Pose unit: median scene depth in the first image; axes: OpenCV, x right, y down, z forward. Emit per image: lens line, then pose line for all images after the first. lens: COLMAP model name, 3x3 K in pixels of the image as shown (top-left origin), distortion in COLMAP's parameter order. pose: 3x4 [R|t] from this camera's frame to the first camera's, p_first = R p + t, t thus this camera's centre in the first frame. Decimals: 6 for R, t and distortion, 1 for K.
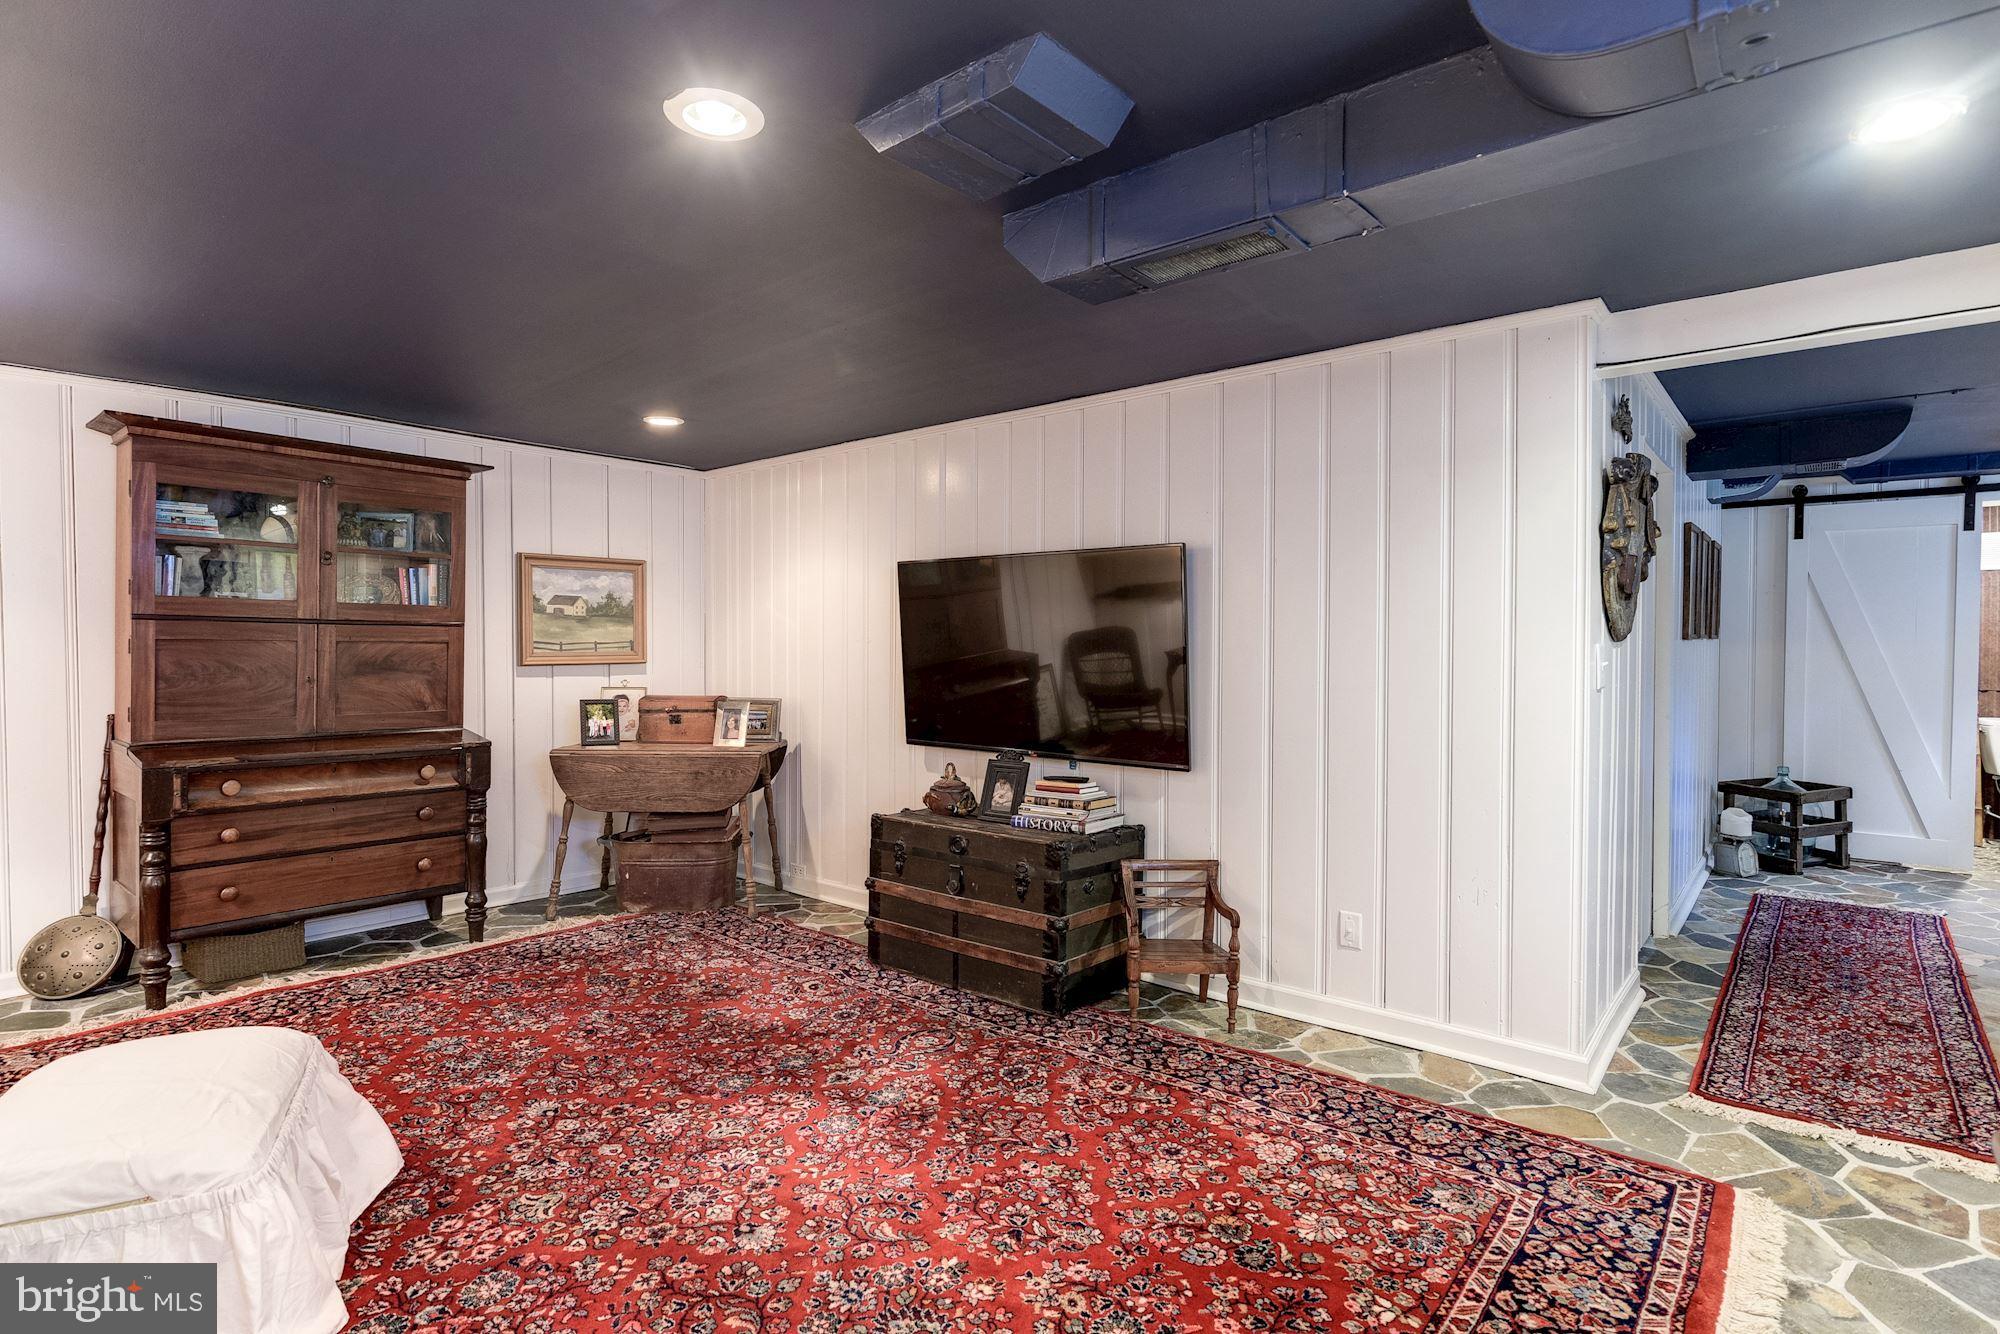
lens RADIAL K [[994.4, 0, 1000.2], [0, 994.4, 662.5], [0, 0, 1]] dist [0.001199, 0.001235]
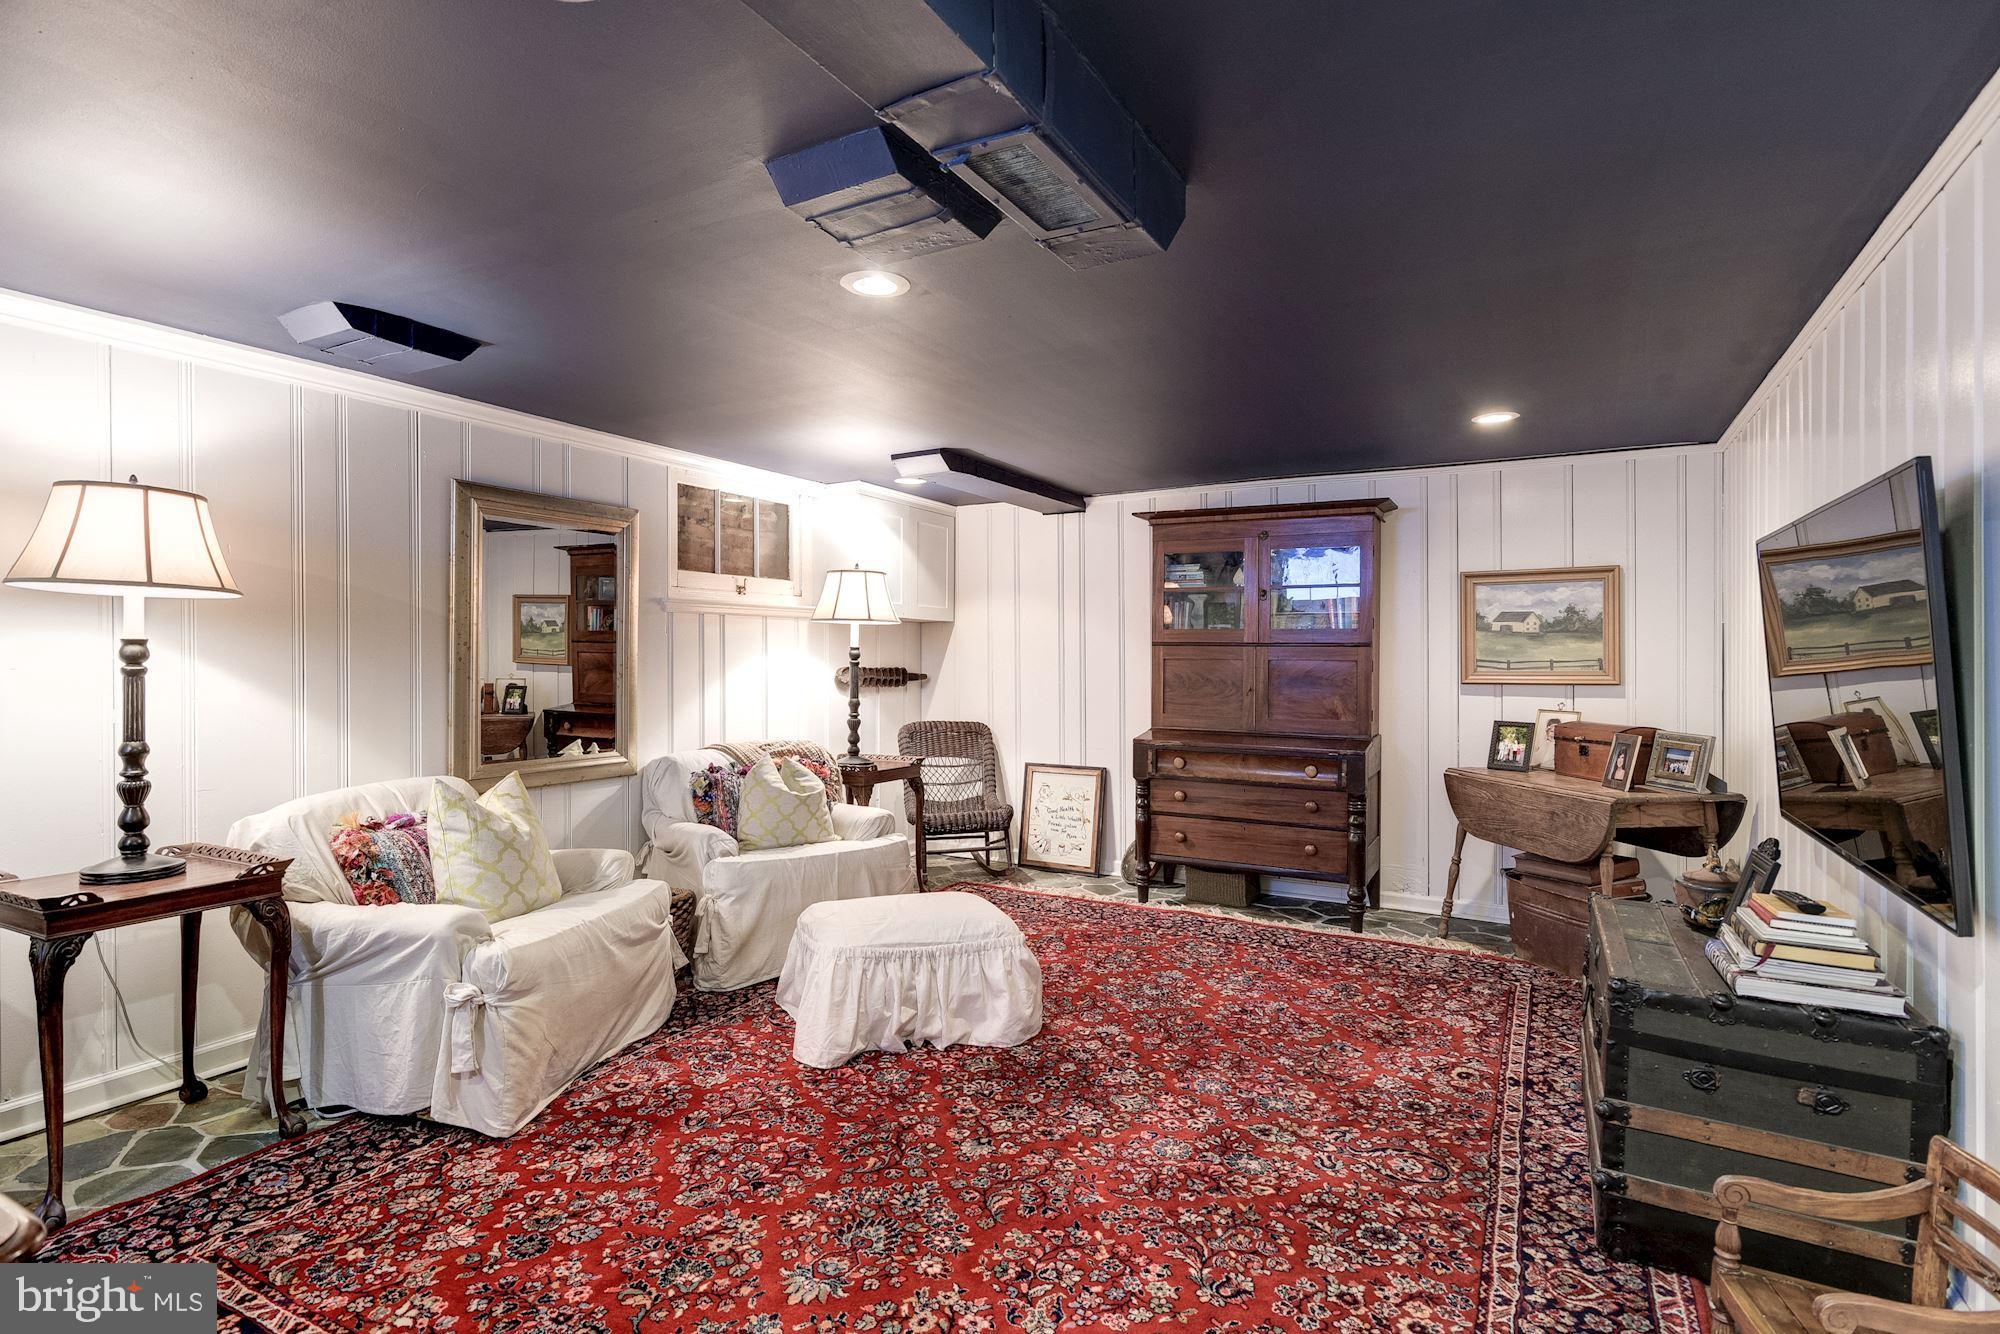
lens RADIAL K [[994.4, 0, 998.7], [0, 994.4, 660.5], [0, 0, 1]] dist [0.001199, 0.001235]
pose [[0.191210, -0.000581, -0.981549, 0.549121], [-0.019782, 0.999794, -0.004445, -0.008785], [0.981350, 0.020267, 0.191159, 0.448055]]
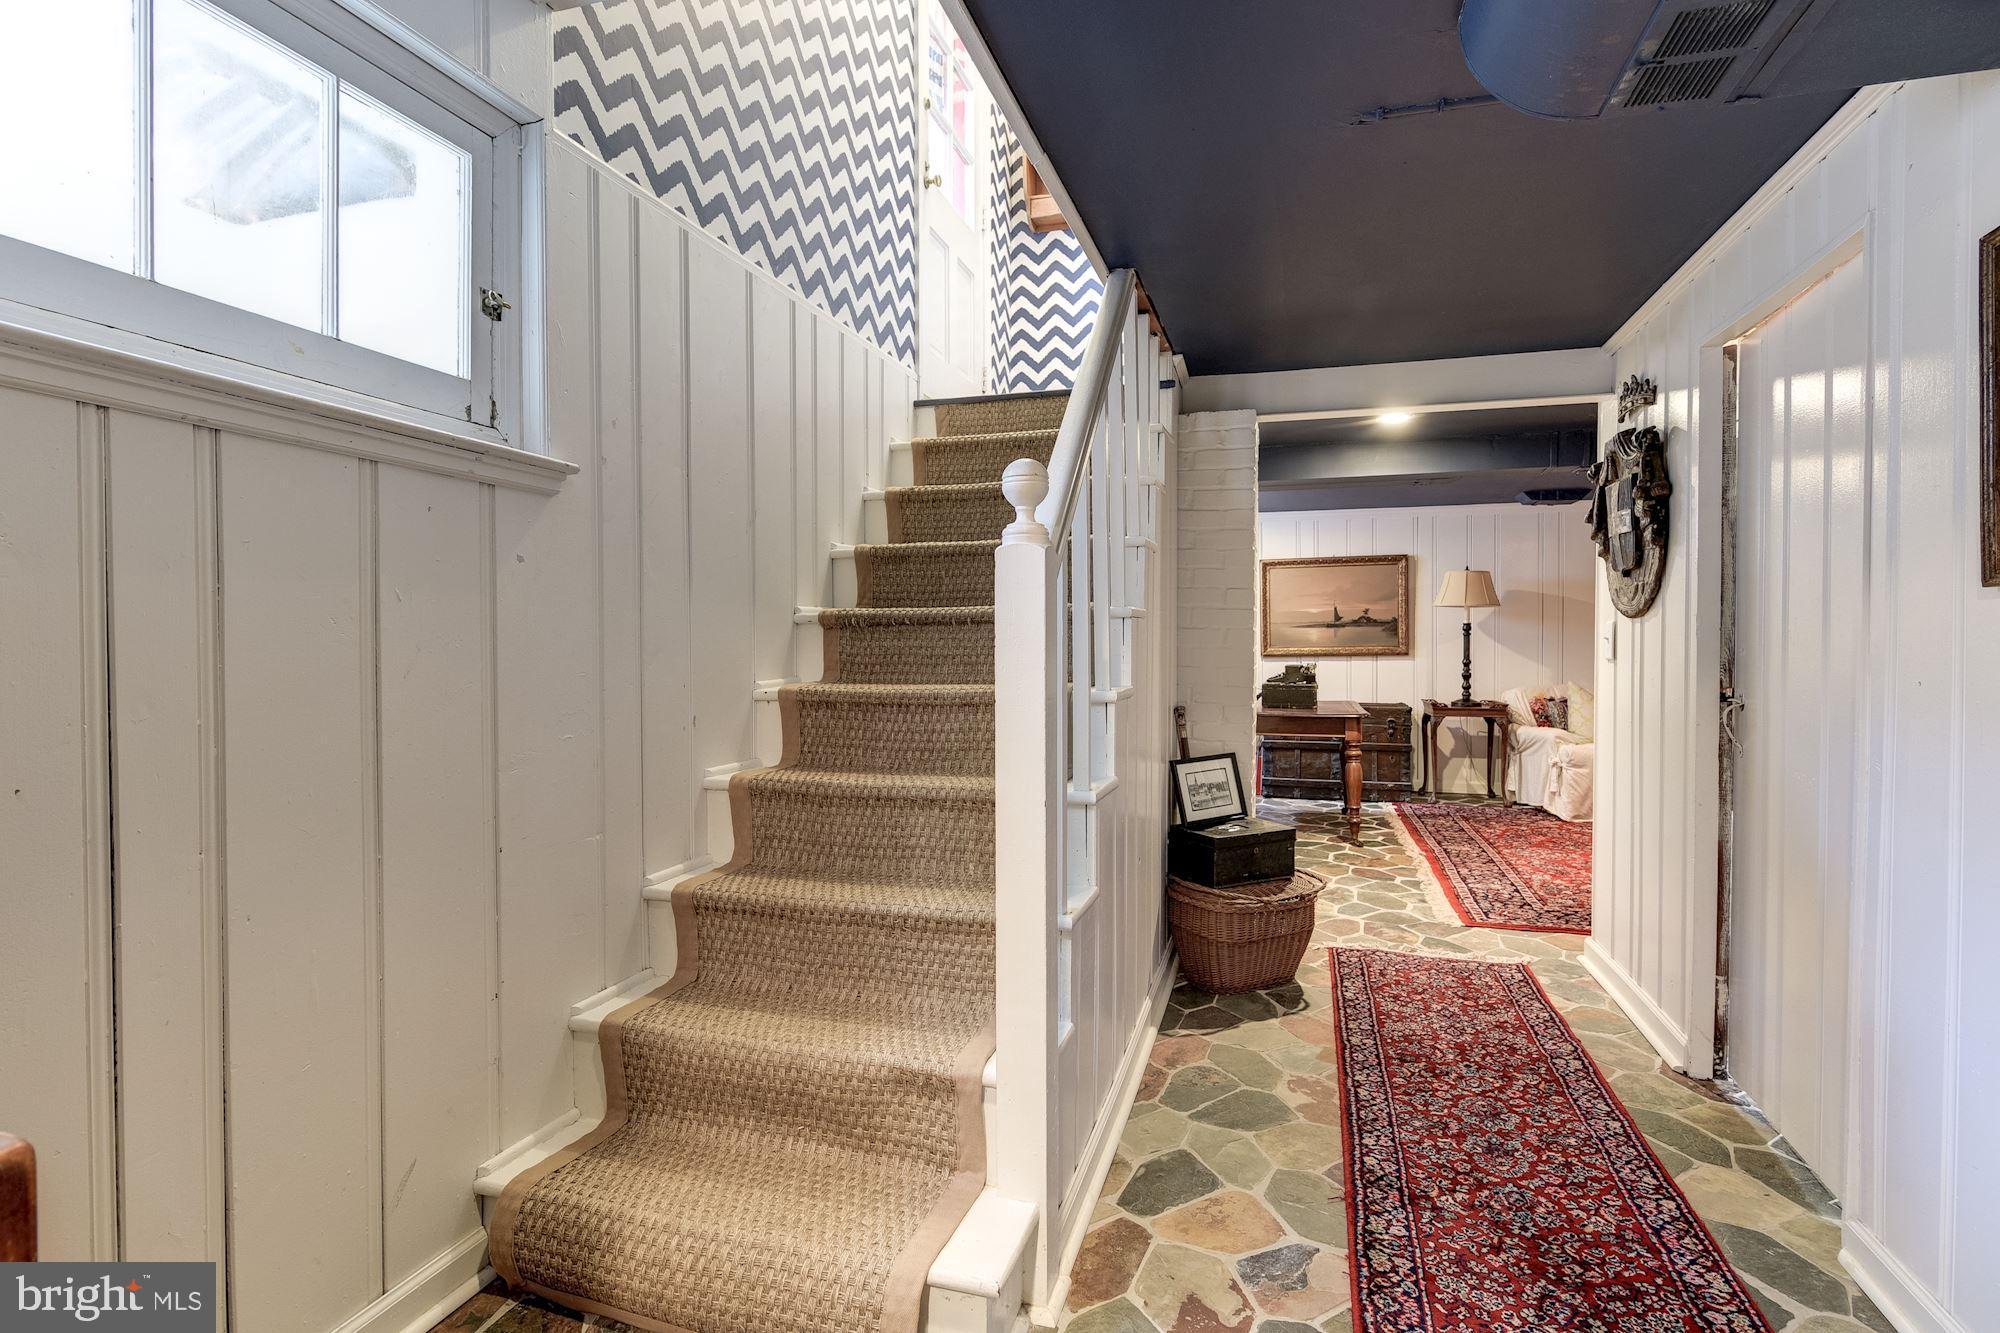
lens RADIAL K [[994.4, 0, 999.7], [0, 994.4, 656.6], [0, 0, 1]] dist [0.001199, 0.001235]
pose [[-0.921287, 0.007157, -0.388818, 1.206575], [-0.007605, 0.999308, 0.036414, -0.007481], [0.388809, 0.036505, -0.920595, 1.264799]]
